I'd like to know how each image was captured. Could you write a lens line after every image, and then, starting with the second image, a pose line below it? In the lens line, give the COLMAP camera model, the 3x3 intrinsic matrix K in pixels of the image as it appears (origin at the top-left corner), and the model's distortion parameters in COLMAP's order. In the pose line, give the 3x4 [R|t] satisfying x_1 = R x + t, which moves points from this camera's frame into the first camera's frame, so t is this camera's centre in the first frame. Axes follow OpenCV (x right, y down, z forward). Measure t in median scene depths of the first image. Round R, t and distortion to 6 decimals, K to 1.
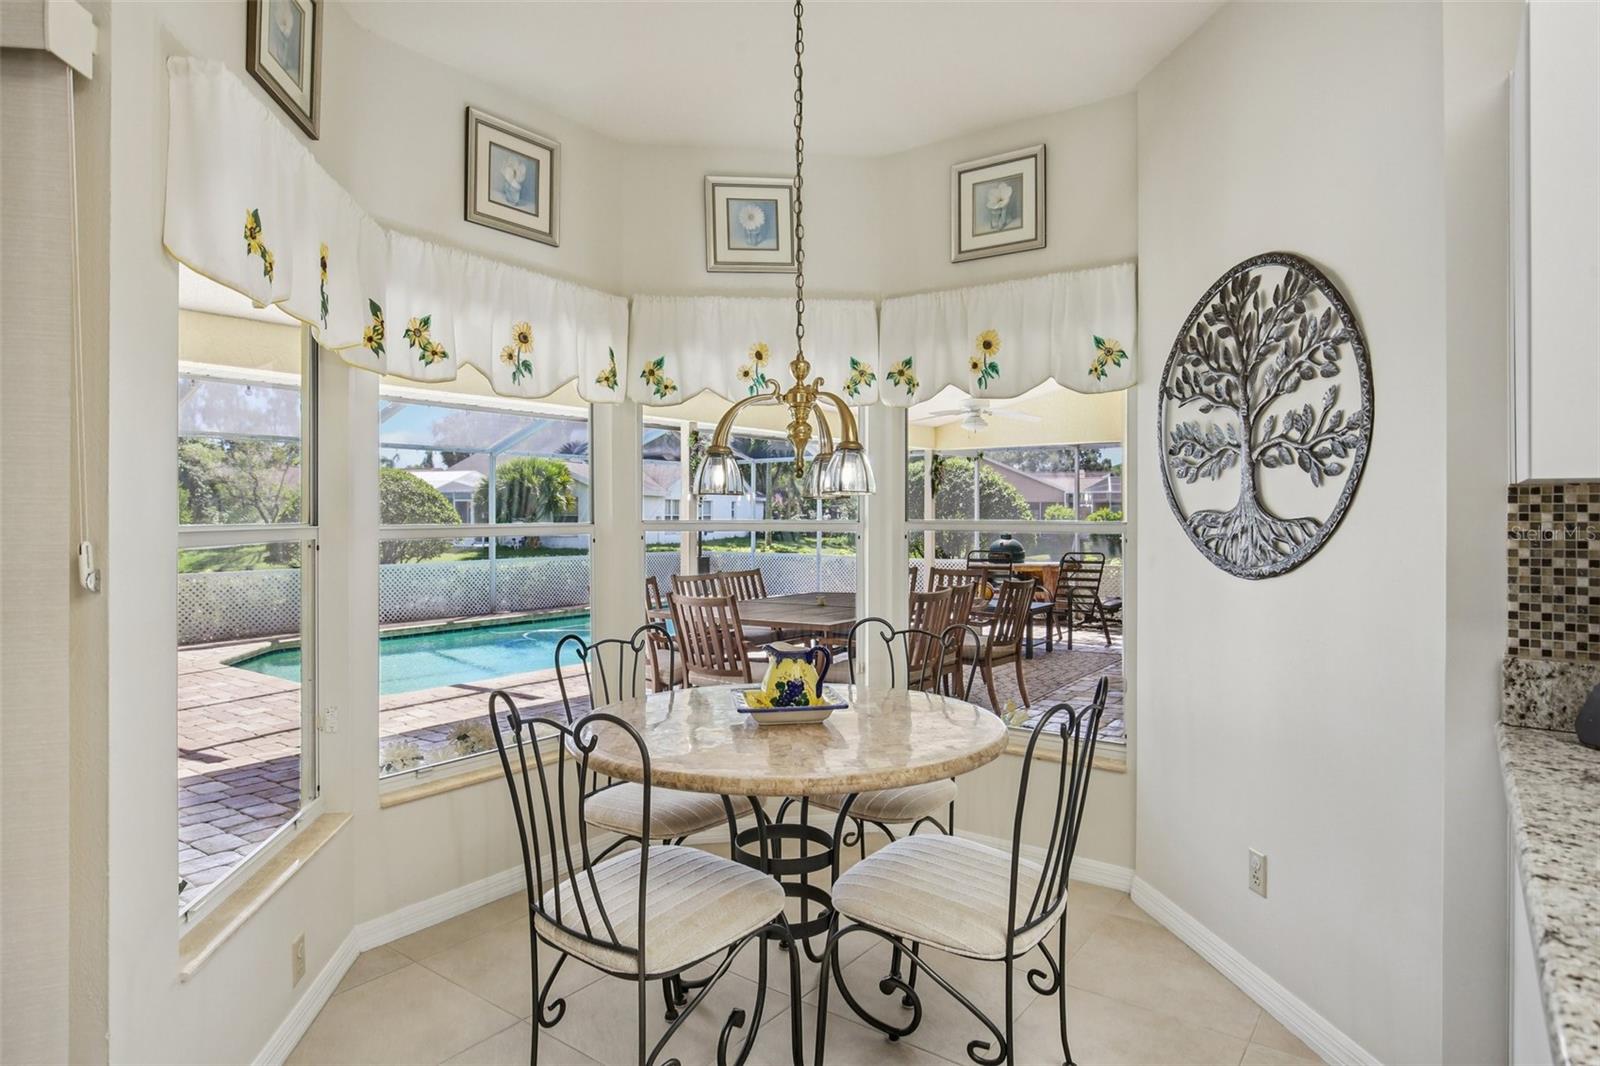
lens RADIAL K [[899.1, 0, 809.4], [0, 899.1, 520.2], [0, 0, 1]] dist [-0.005793, -0.000047]
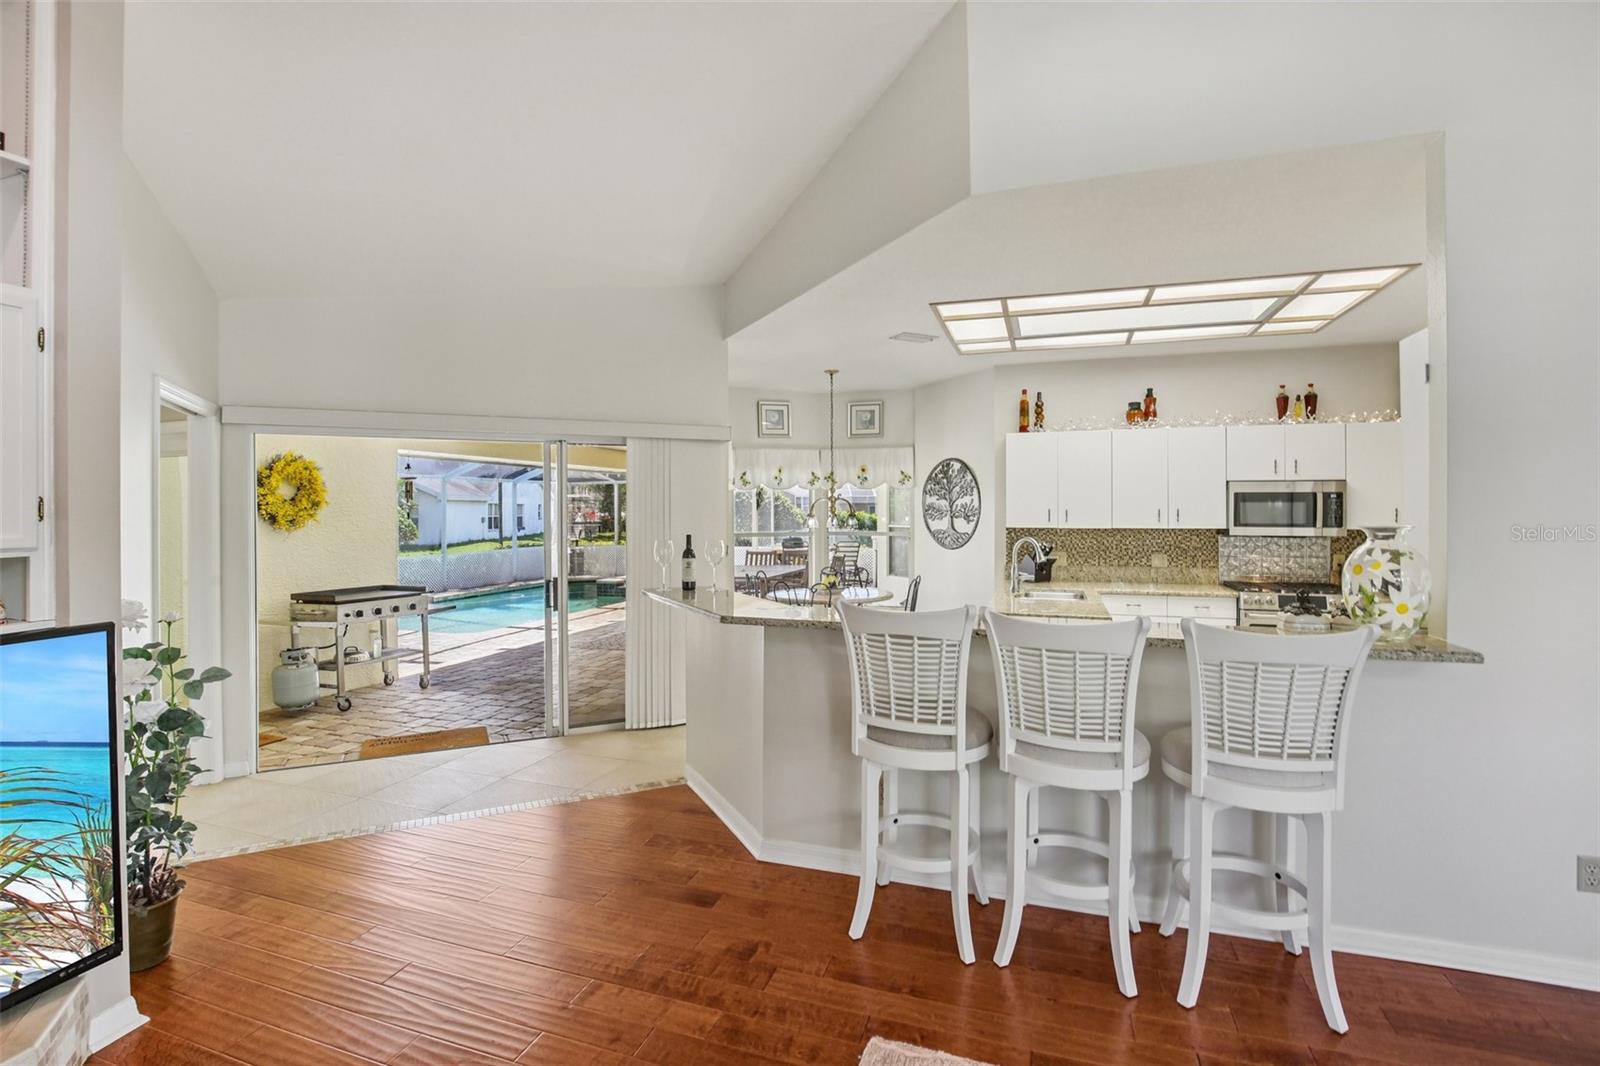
lens RADIAL K [[735.7, 0, 793.8], [0, 735.7, 526.6], [0, 0, 1]] dist [0.000780, 0.000000]
pose [[0.958339, -0.007052, 0.285545, -0.691753], [0.003521, 0.999911, 0.012878, -0.048470], [-0.285611, -0.011336, 0.958279, -1.191251]]
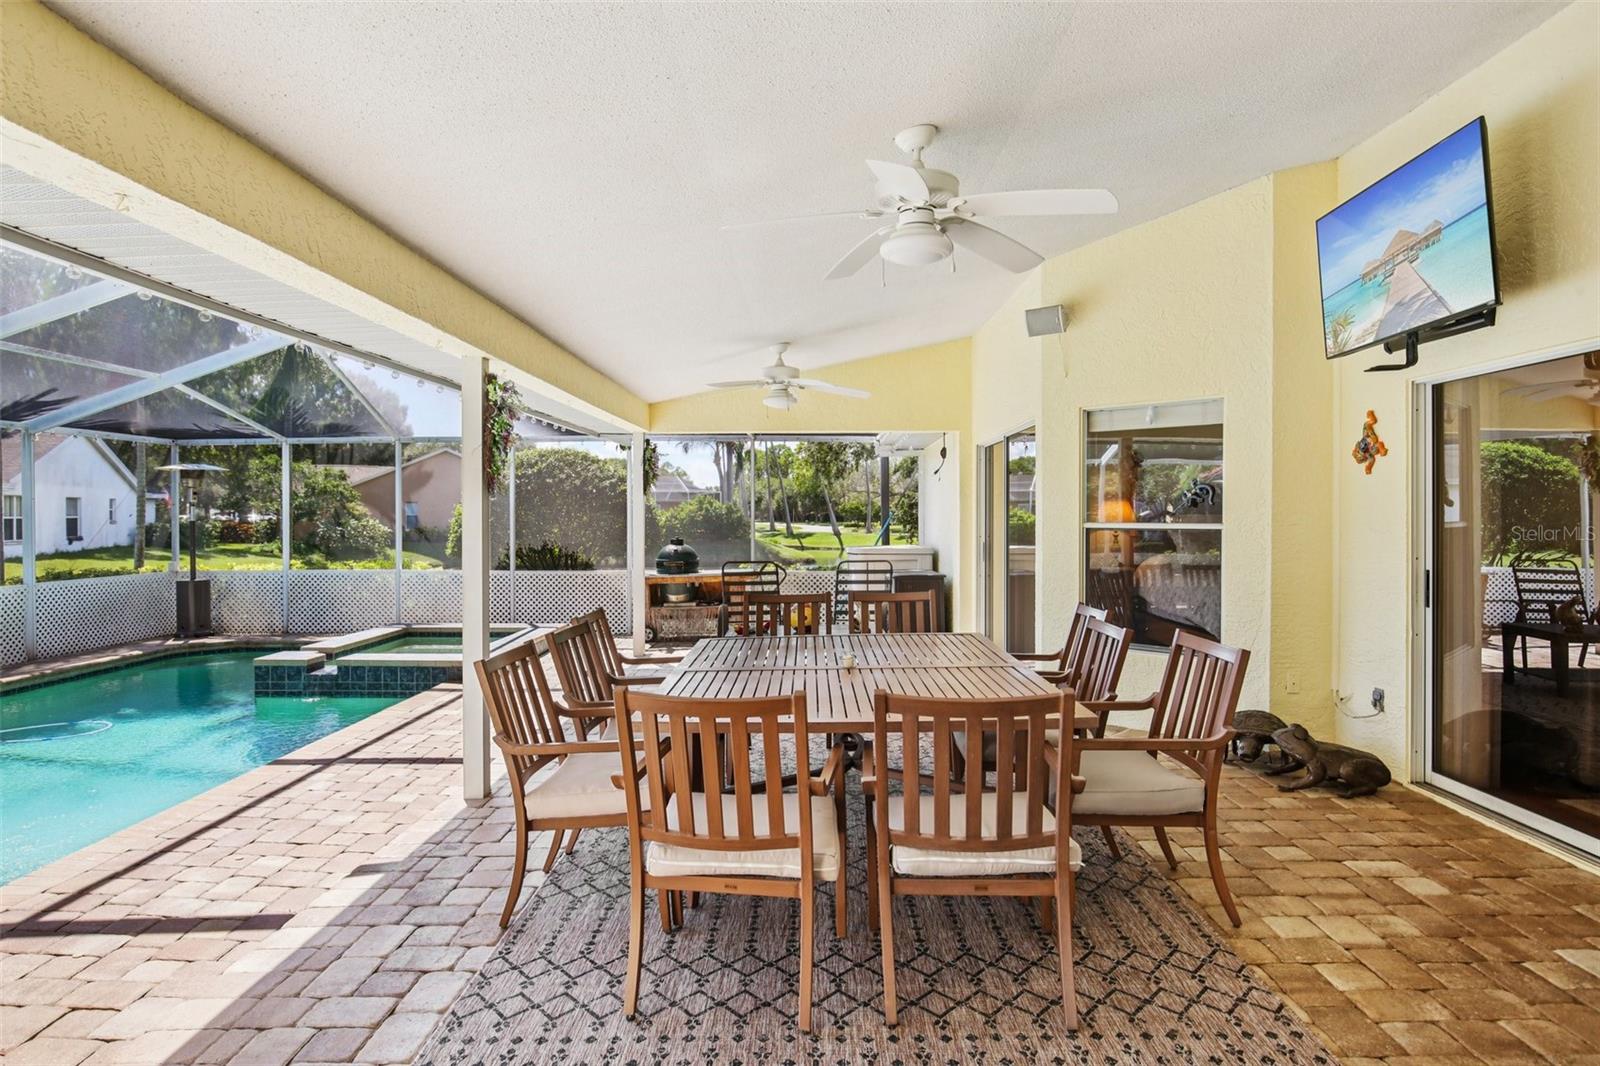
lens RADIAL K [[899.1, 0, 800.2], [0, 899.1, 528.5], [0, 0, 1]] dist [-0.005793, -0.000047]
pose [[0.822189, -0.012557, 0.569076, -0.721985], [0.007658, 0.999910, 0.010999, -0.010717], [-0.569163, -0.004685, 0.822212, 1.057703]]
